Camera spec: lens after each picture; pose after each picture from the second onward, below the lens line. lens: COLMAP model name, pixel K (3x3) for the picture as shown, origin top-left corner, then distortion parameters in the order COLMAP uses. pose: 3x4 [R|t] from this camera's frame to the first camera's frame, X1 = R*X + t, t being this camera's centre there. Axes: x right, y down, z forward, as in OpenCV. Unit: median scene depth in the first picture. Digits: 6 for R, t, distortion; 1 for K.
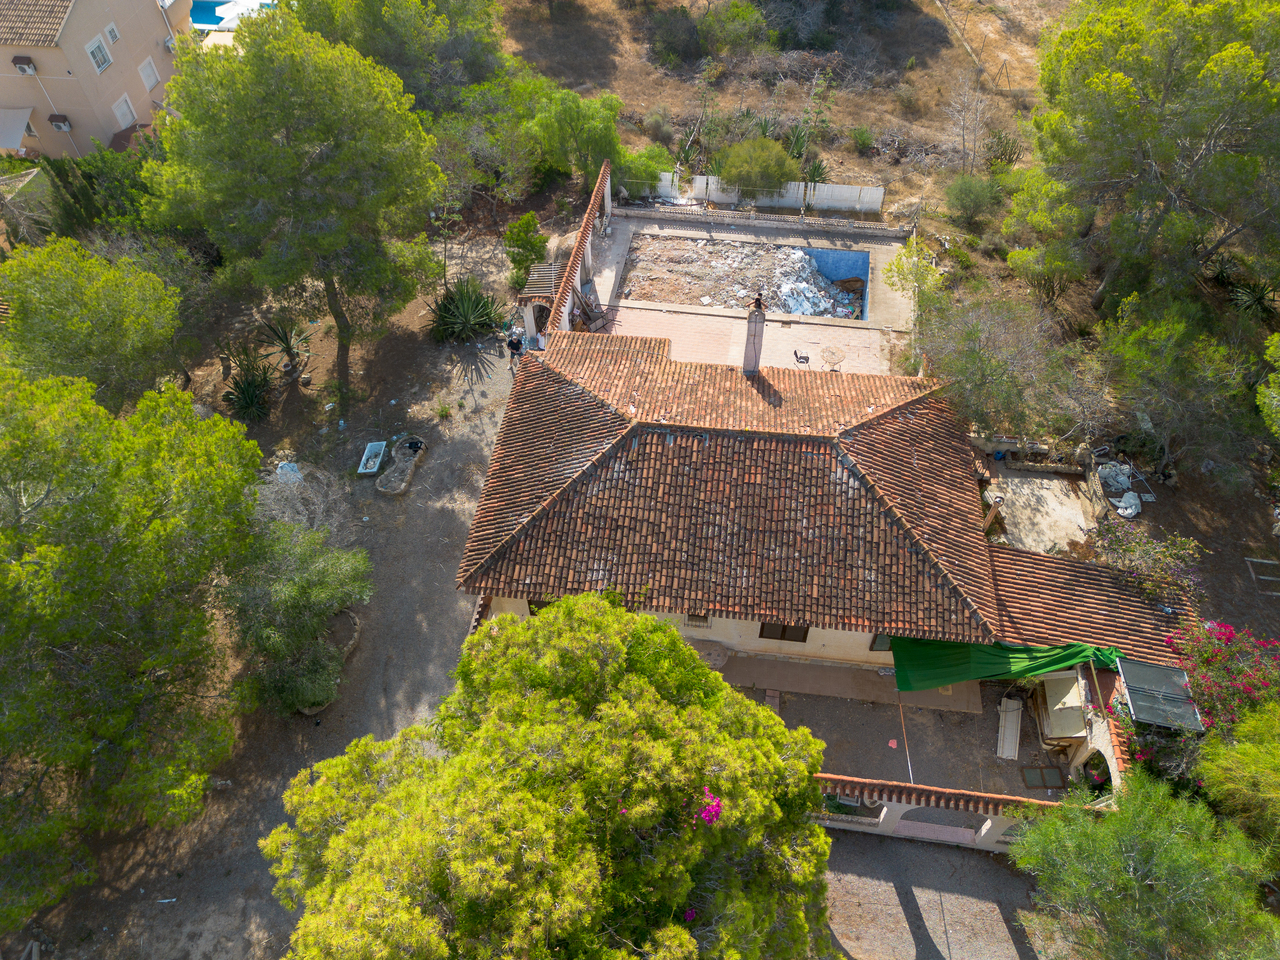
lens RADIAL K [[985.8, 0, 644.7], [0, 985.8, 358.0], [0, 0, 1]] dist [0.044763, -0.002564]
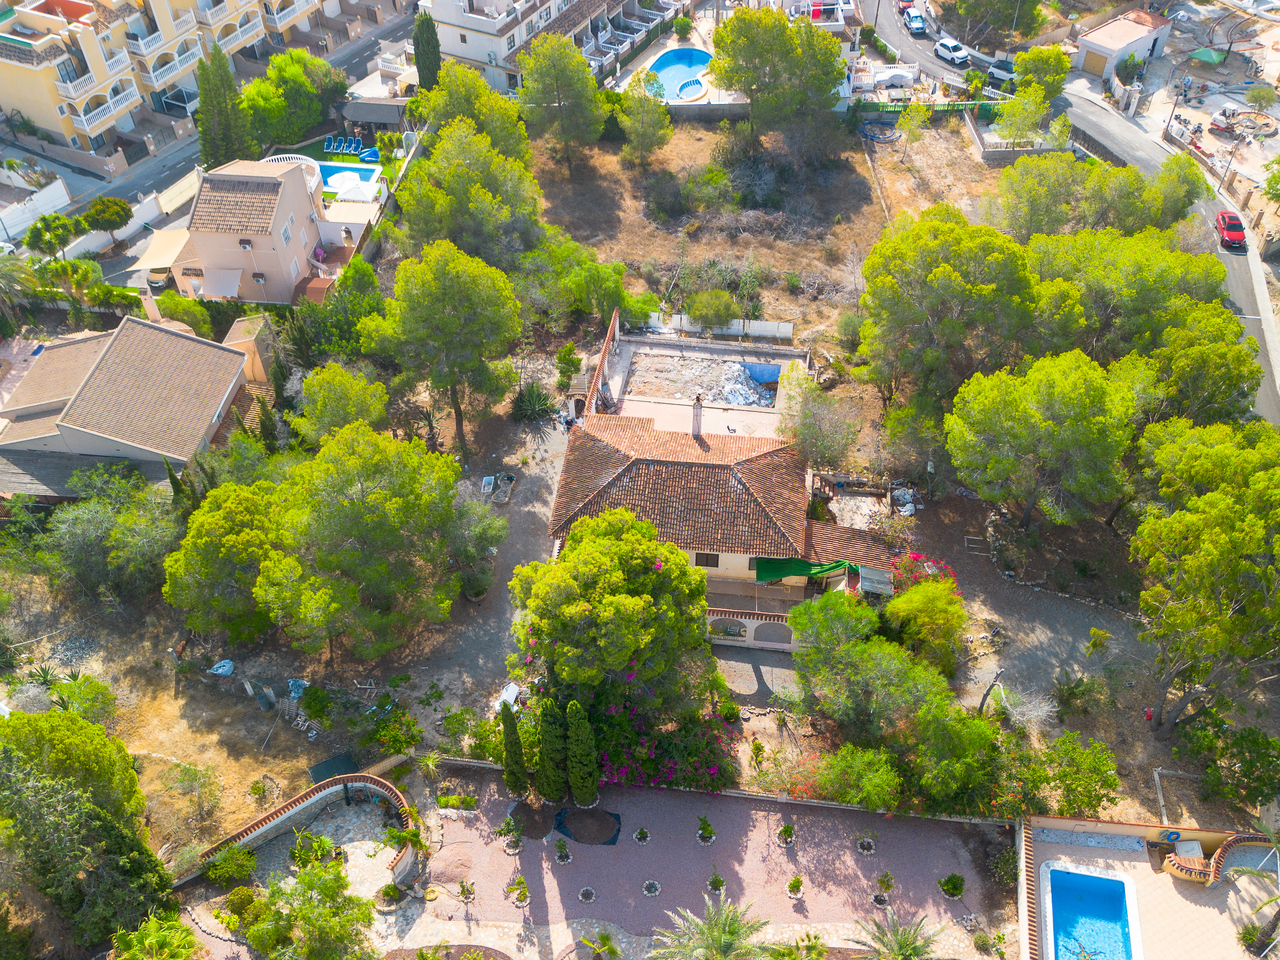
lens RADIAL K [[1173.9, 0, 640.0], [0, 1173.9, 480.0], [0, 0, 1]] dist [0.076694, -0.005889]
pose [[0.999985, 0.001083, -0.005428, 0.009909], [-0.000966, 0.999768, 0.021529, 0.037767], [0.005450, -0.021524, 0.999753, -0.911687]]
